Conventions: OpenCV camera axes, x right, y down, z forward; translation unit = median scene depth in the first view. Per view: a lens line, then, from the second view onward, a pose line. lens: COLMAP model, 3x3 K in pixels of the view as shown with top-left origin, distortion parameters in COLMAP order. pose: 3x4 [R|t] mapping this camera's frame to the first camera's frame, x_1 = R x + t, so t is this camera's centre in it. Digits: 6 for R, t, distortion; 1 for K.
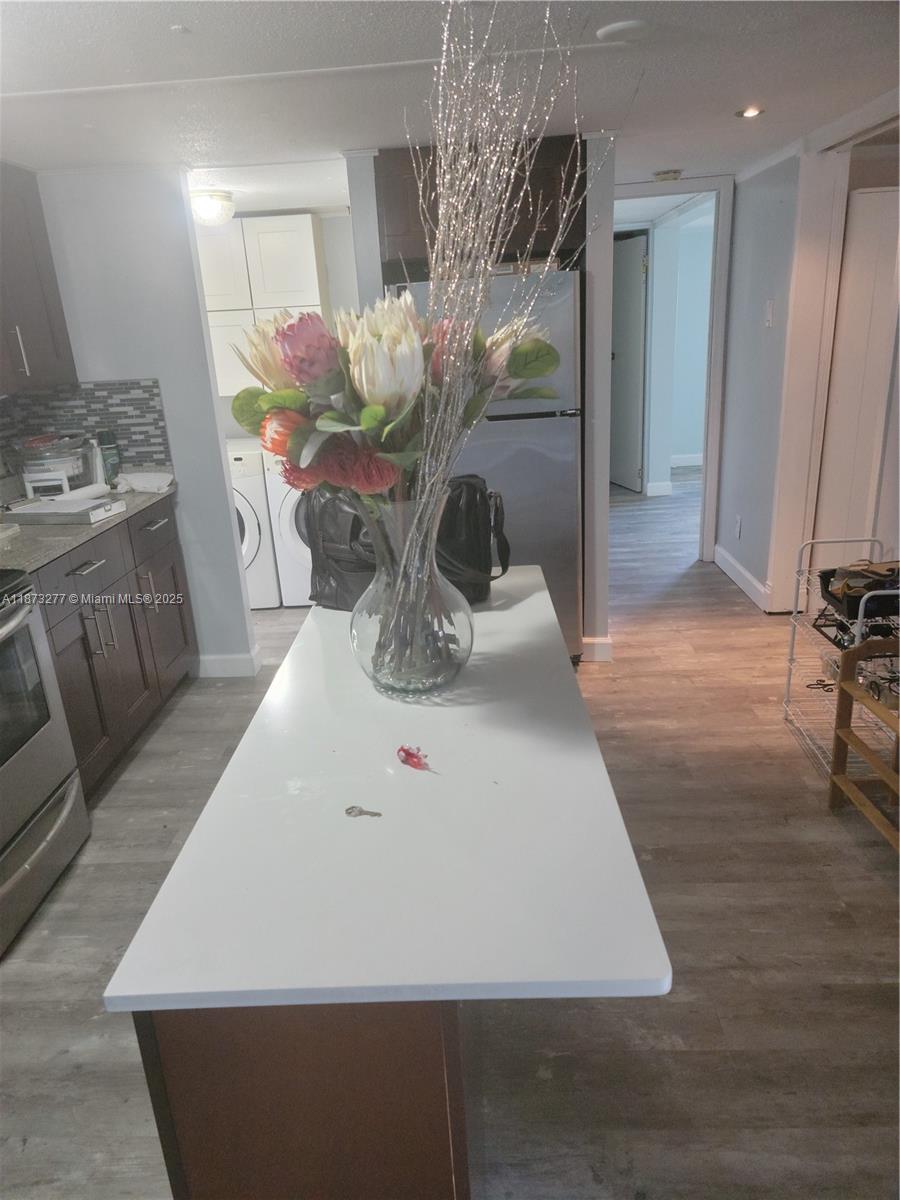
lens RADIAL K [[831.1, 0, 449.5], [0, 831.1, 604.9], [0, 0, 1]] dist [0.051743, -0.029204]
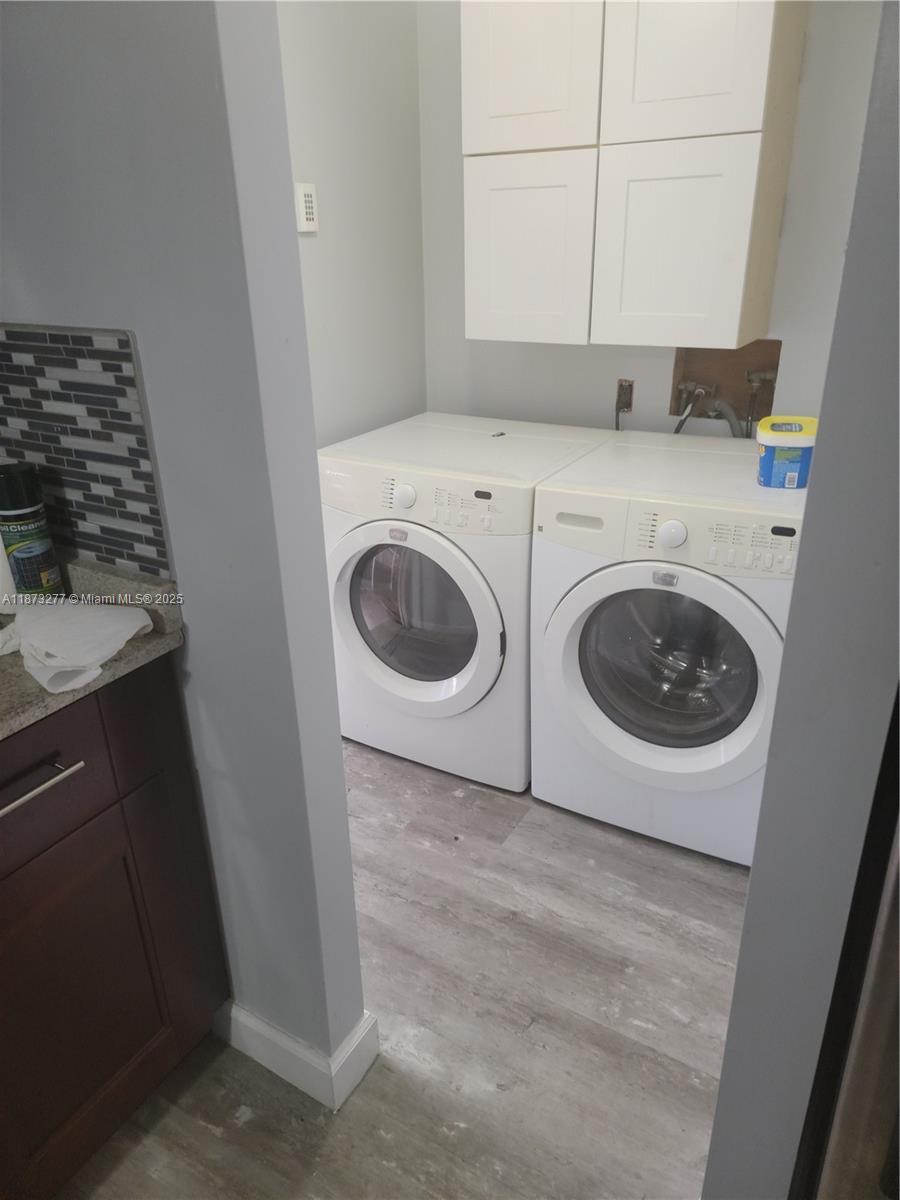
lens RADIAL K [[831.1, 0, 446.2], [0, 831.1, 593.3], [0, 0, 1]] dist [0.051743, -0.029204]
pose [[0.870193, 0.227774, -0.436901, -0.077881], [-0.179948, 0.972396, 0.148540, -0.237592], [0.458675, -0.050639, 0.887160, 0.750464]]
